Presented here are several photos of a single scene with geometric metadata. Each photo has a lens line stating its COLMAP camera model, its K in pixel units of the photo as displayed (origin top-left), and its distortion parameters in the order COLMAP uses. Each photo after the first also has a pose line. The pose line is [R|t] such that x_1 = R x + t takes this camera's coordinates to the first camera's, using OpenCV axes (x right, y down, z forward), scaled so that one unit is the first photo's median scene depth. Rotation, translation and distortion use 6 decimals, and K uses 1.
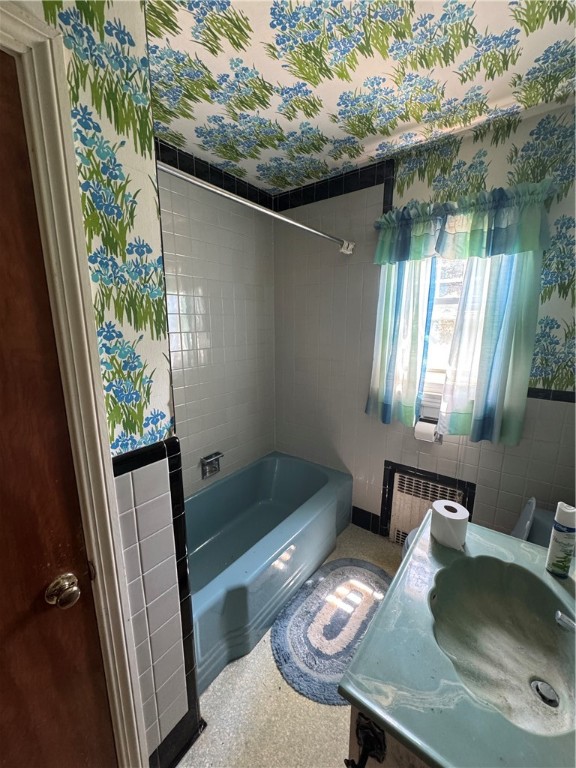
lens RADIAL K [[307.7, 0, 287.2], [0, 307.7, 384.9], [0, 0, 1]] dist [-0.000890, 0.000180]
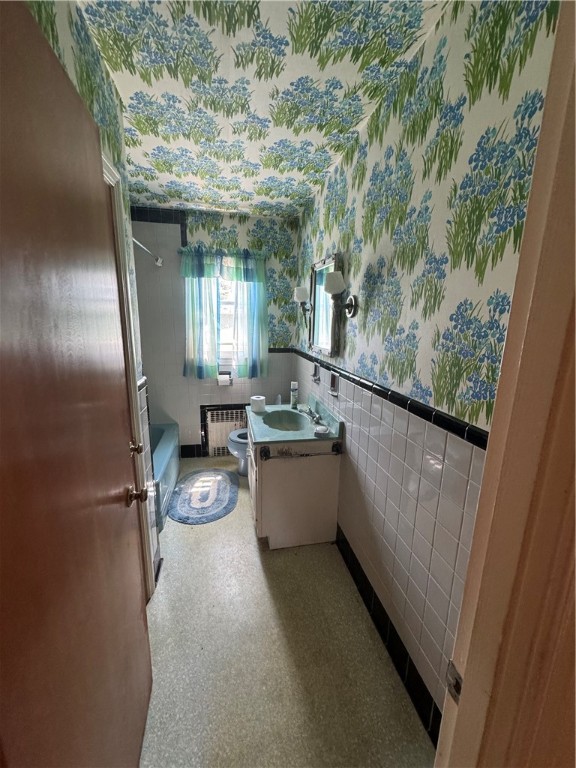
lens RADIAL K [[307.7, 0, 287.5], [0, 307.7, 383.9], [0, 0, 1]] dist [-0.000890, 0.000180]
pose [[0.671049, -0.139007, 0.728265, -0.625049], [0.128739, 0.989192, 0.070186, 0.111444], [-0.730150, 0.046658, 0.681692, -0.460570]]
